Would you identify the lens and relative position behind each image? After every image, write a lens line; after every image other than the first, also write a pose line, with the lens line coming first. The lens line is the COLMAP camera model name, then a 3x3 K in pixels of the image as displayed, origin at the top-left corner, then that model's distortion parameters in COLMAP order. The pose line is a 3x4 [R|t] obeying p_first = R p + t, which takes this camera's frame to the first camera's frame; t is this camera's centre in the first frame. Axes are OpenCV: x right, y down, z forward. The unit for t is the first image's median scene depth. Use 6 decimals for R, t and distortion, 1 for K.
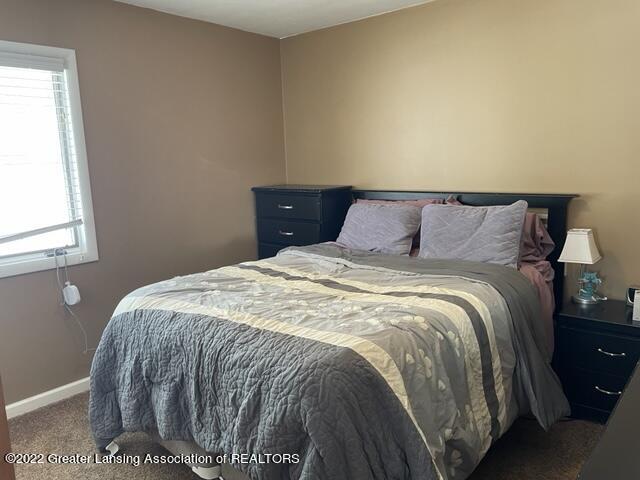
lens RADIAL K [[500.3, 0, 320.0], [0, 500.3, 240.0], [0, 0, 1]] dist [0.002376, 0.000833]
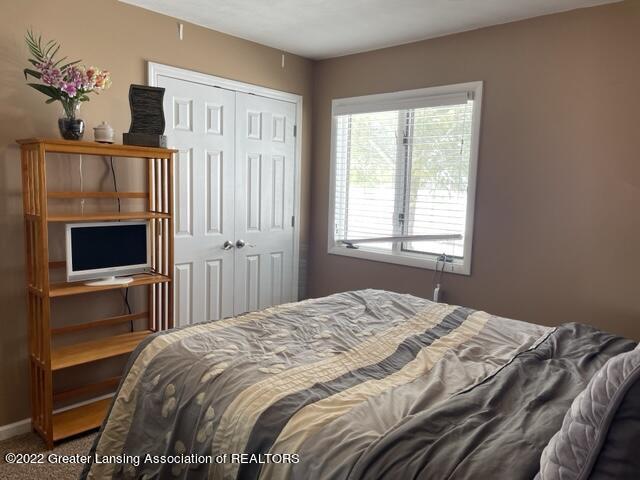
lens RADIAL K [[480.0, 0, 320.0], [0, 480.0, 240.0], [0, 0, 1]] dist [0.001255, -0.000312]
pose [[-0.025449, 0.143577, -0.989312, 0.763539], [-0.200063, 0.968880, 0.145758, -0.159909], [0.979452, 0.201634, 0.004067, 0.918013]]
